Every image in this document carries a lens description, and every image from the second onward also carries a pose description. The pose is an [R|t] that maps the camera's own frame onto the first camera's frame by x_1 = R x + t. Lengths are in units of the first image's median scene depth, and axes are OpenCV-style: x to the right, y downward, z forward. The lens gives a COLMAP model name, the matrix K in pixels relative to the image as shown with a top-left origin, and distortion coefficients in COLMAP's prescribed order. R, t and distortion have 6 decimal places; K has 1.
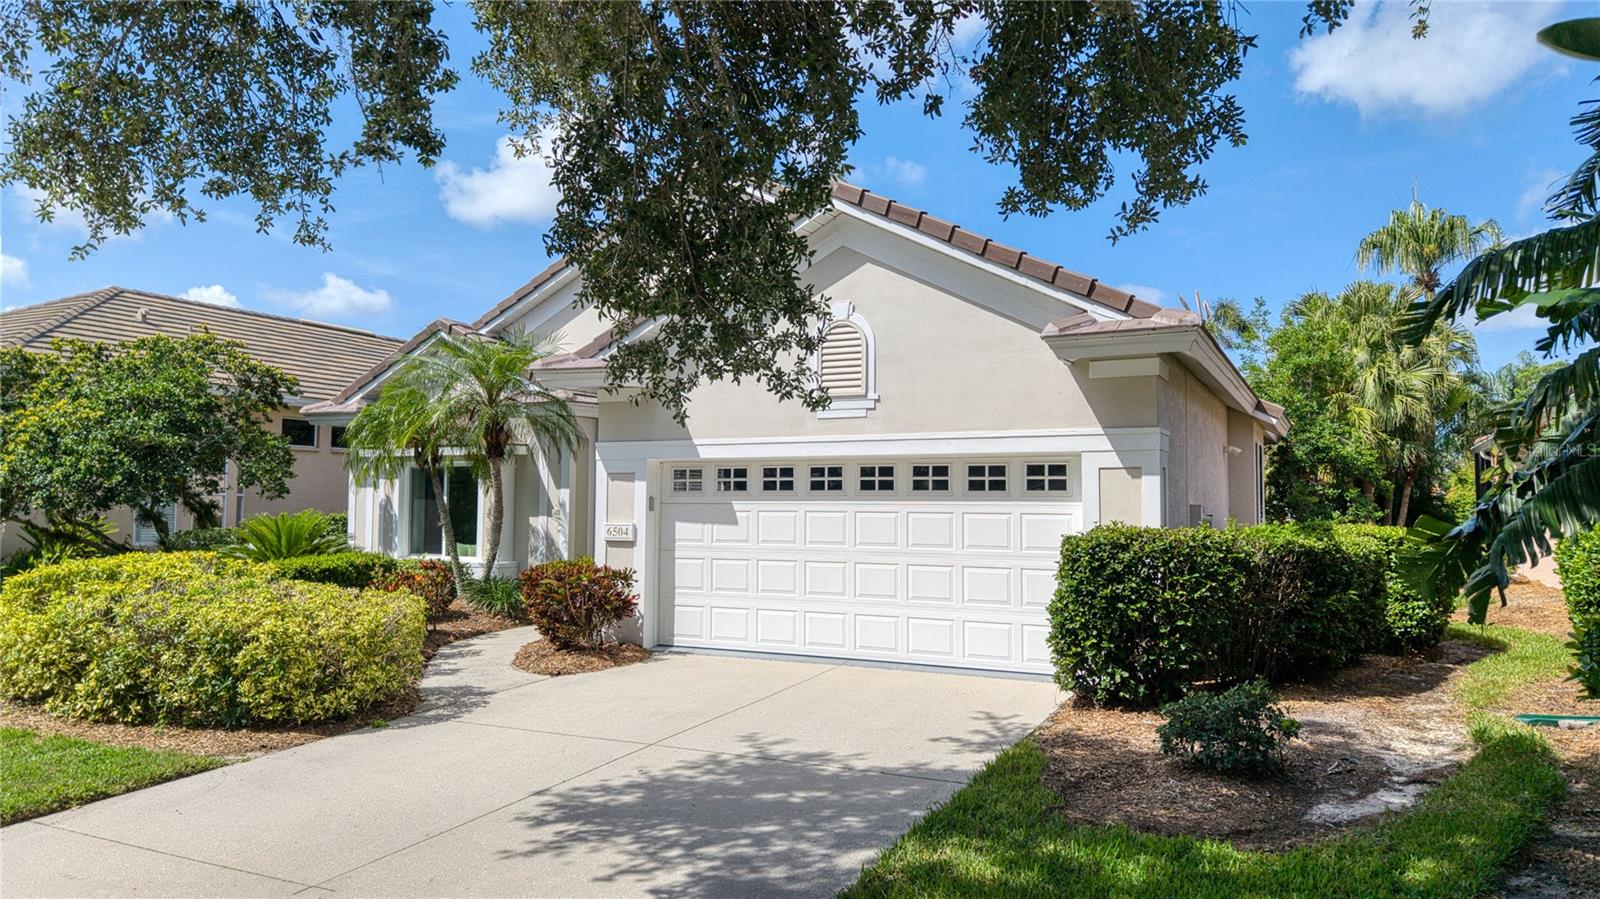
lens RADIAL K [[1167.7, 0, 807.2], [0, 1167.7, 438.6], [0, 0, 1]] dist [-0.003498, -0.002196]
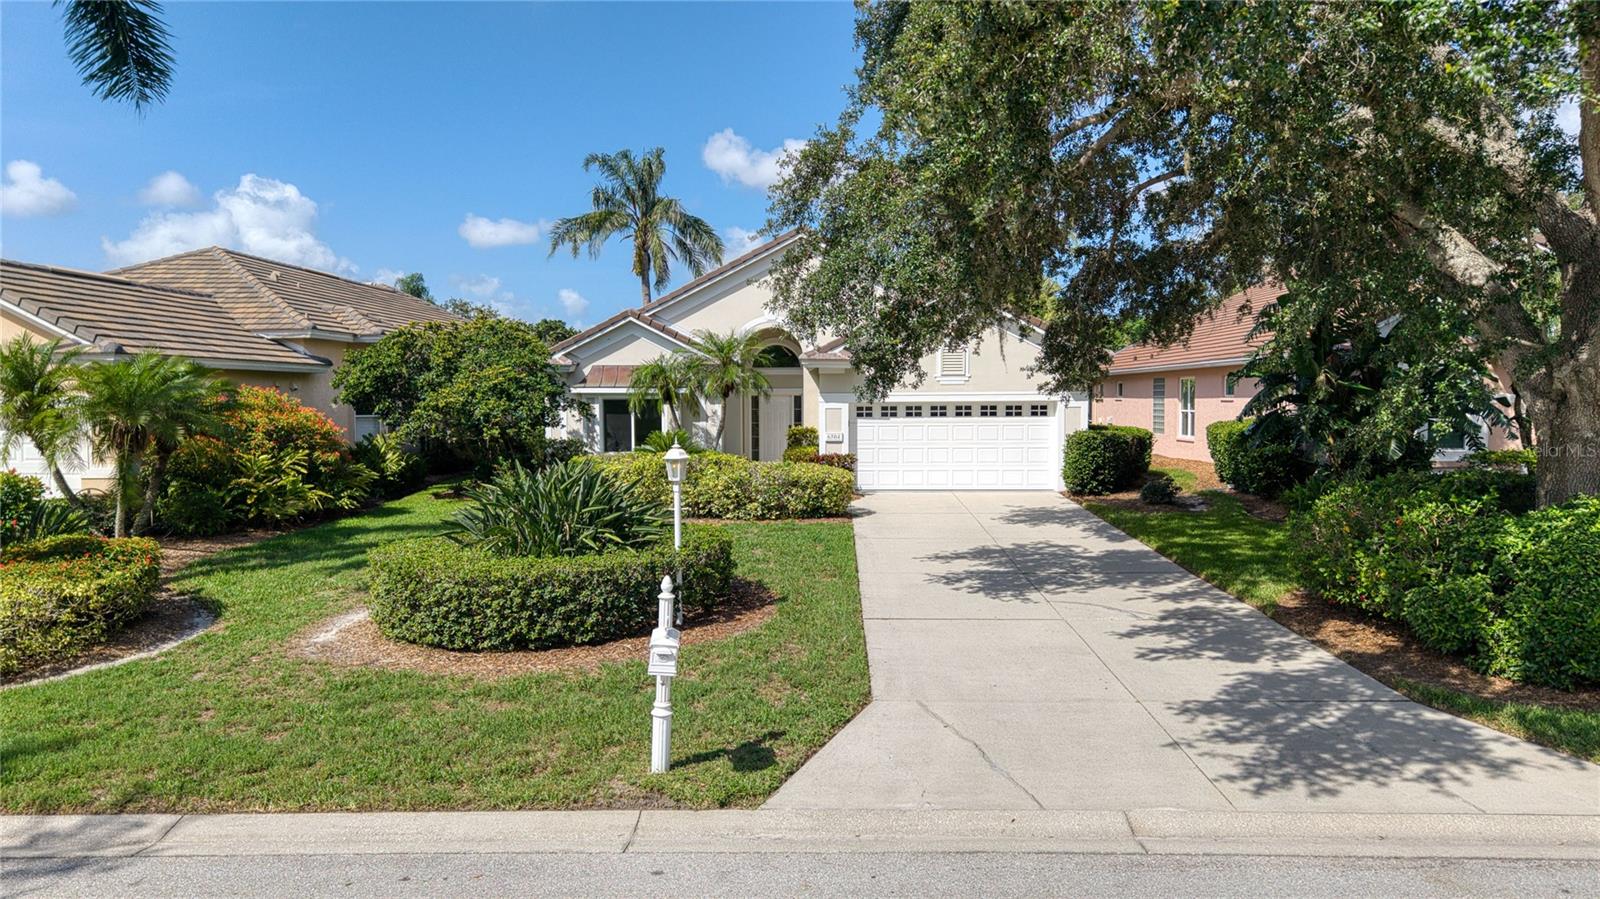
lens RADIAL K [[1076.4, 0, 792.6], [0, 1076.4, 458.5], [0, 0, 1]] dist [0.042760, -0.034022]
pose [[0.900744, -0.028235, 0.433431, -1.113765], [-0.018810, 0.994413, 0.103870, -0.082669], [-0.433942, -0.101713, 0.895181, -0.730408]]
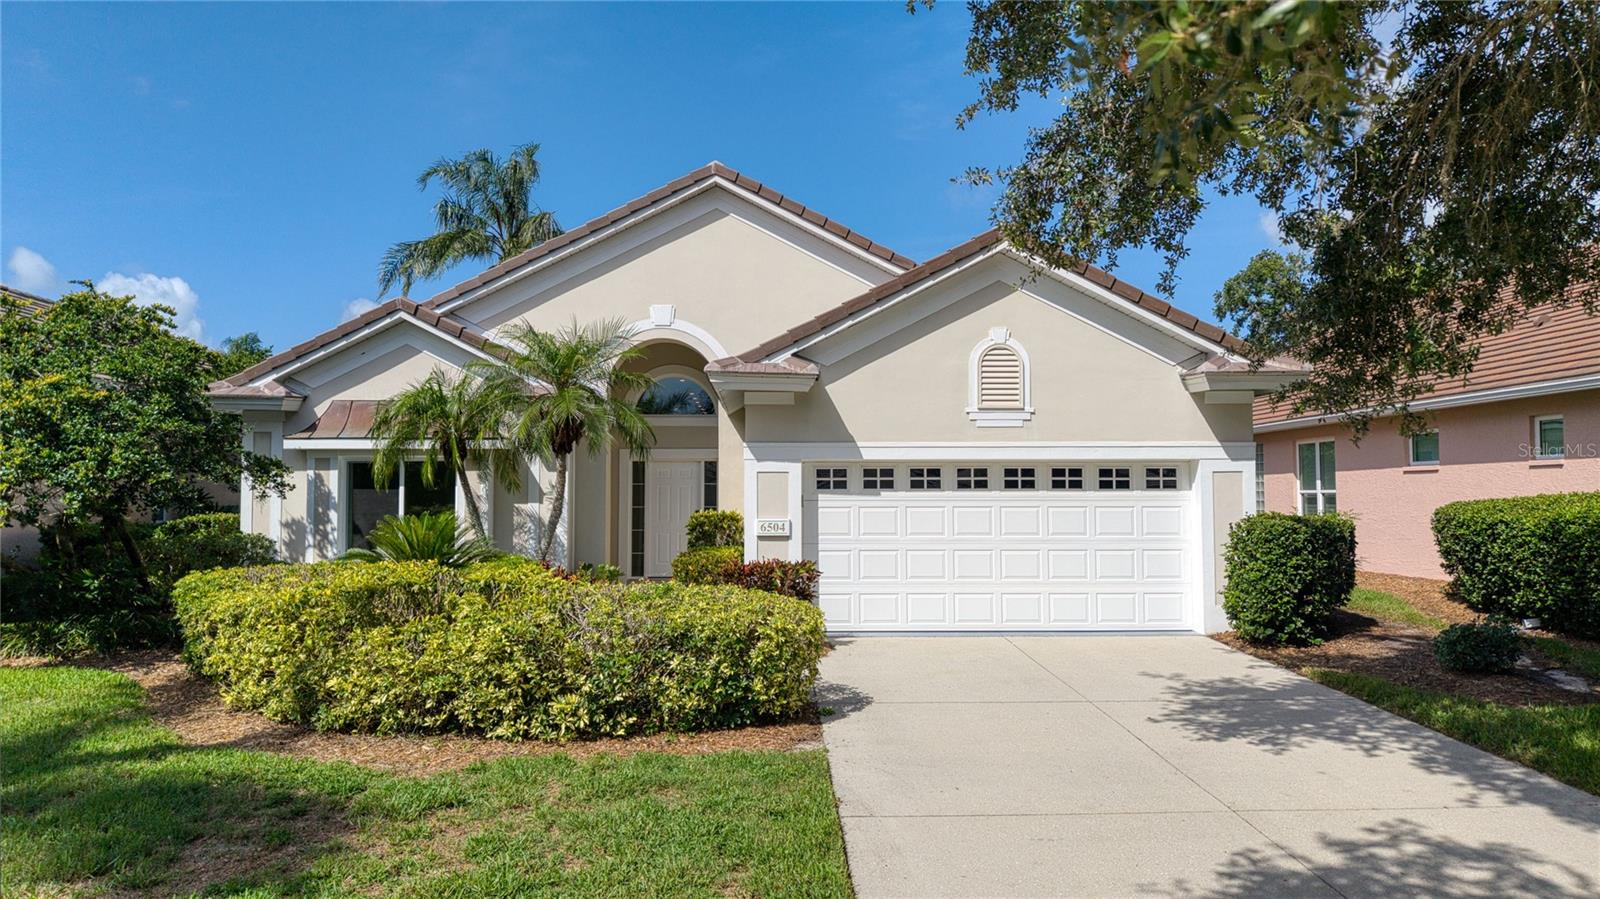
lens RADIAL K [[1076.4, 0, 789.7], [0, 1076.4, 453.6], [0, 0, 1]] dist [0.042760, -0.034022]
pose [[0.872347, 0.017120, 0.488588, -0.660078], [-0.022149, 0.999744, 0.004514, 0.008715], [-0.488386, -0.014759, 0.872503, 0.138620]]
